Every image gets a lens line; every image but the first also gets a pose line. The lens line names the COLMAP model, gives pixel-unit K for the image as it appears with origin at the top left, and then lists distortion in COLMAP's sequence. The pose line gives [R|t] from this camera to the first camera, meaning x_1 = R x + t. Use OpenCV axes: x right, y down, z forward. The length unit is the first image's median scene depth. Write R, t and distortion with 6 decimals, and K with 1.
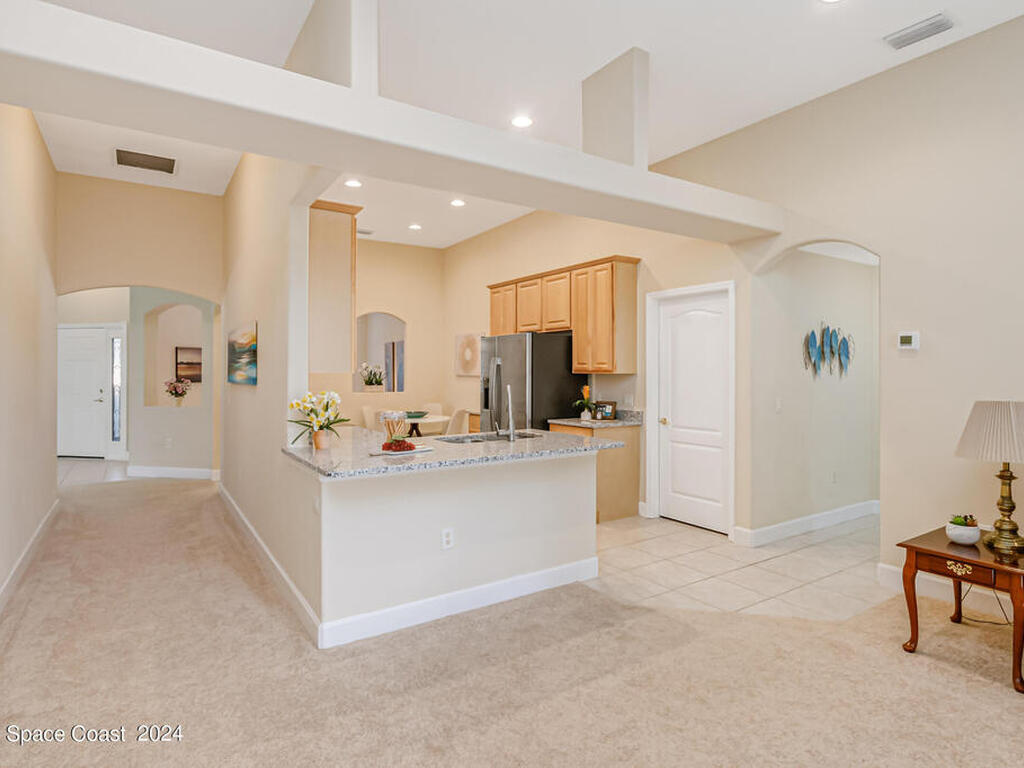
lens RADIAL K [[565.8, 0, 509.3], [0, 565.8, 368.8], [0, 0, 1]] dist [-0.000234, -0.000060]
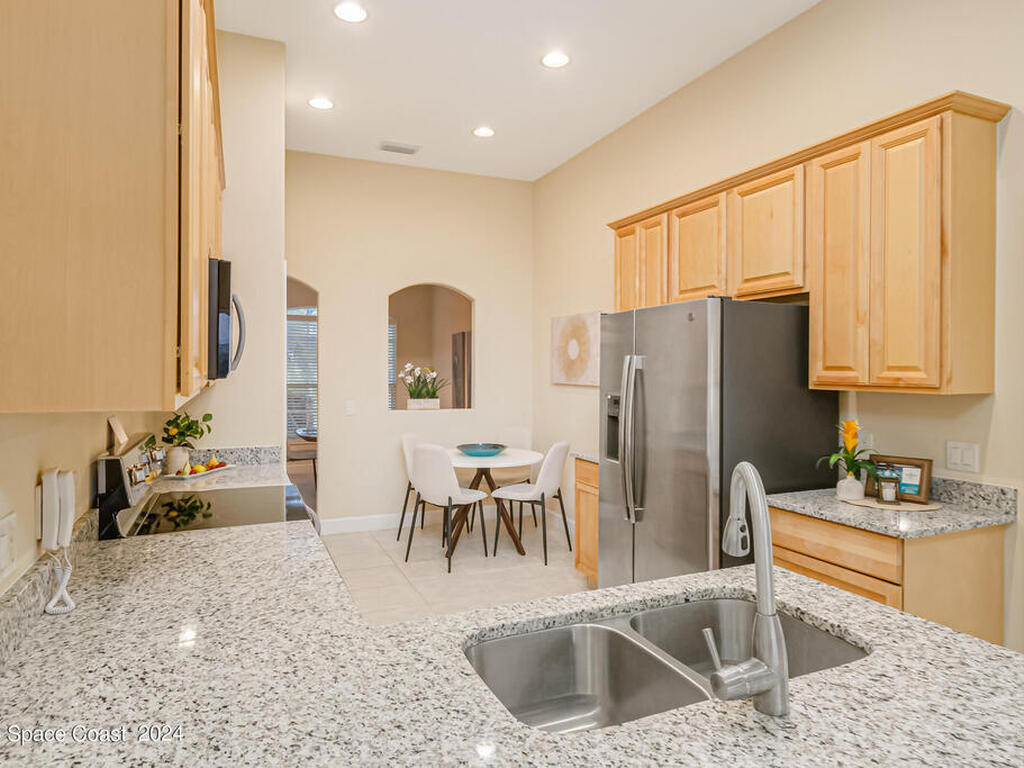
lens RADIAL K [[623.2, 0, 511.6], [0, 623.2, 371.3], [0, 0, 1]] dist [-0.001153, 0.000011]
pose [[0.986615, 0.002148, -0.163051, -0.042581], [-0.000979, 0.999973, 0.007250, -0.009822], [0.163063, -0.006993, 0.986591, 0.484090]]
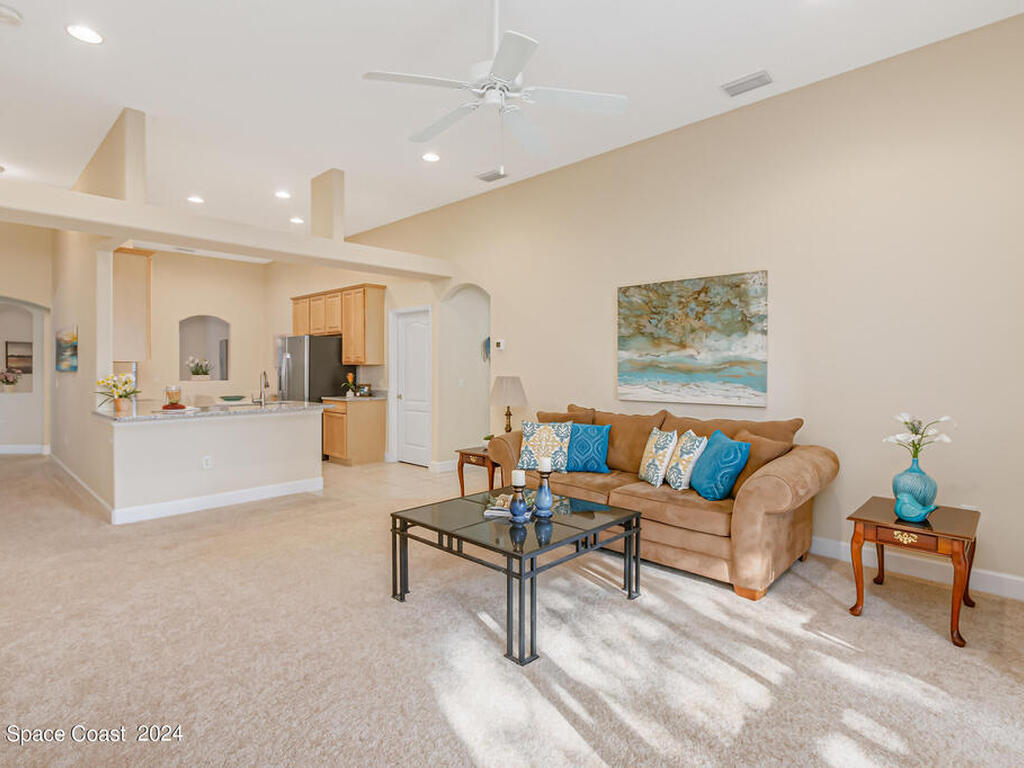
lens RADIAL K [[530.2, 0, 510.3], [0, 530.2, 371.2], [0, 0, 1]] dist [0.003142, 0.000348]
pose [[0.974110, -0.000291, 0.226076, 0.225012], [-0.002370, 0.999931, 0.011501, 0.008739], [-0.226064, -0.011739, 0.974042, -0.391067]]
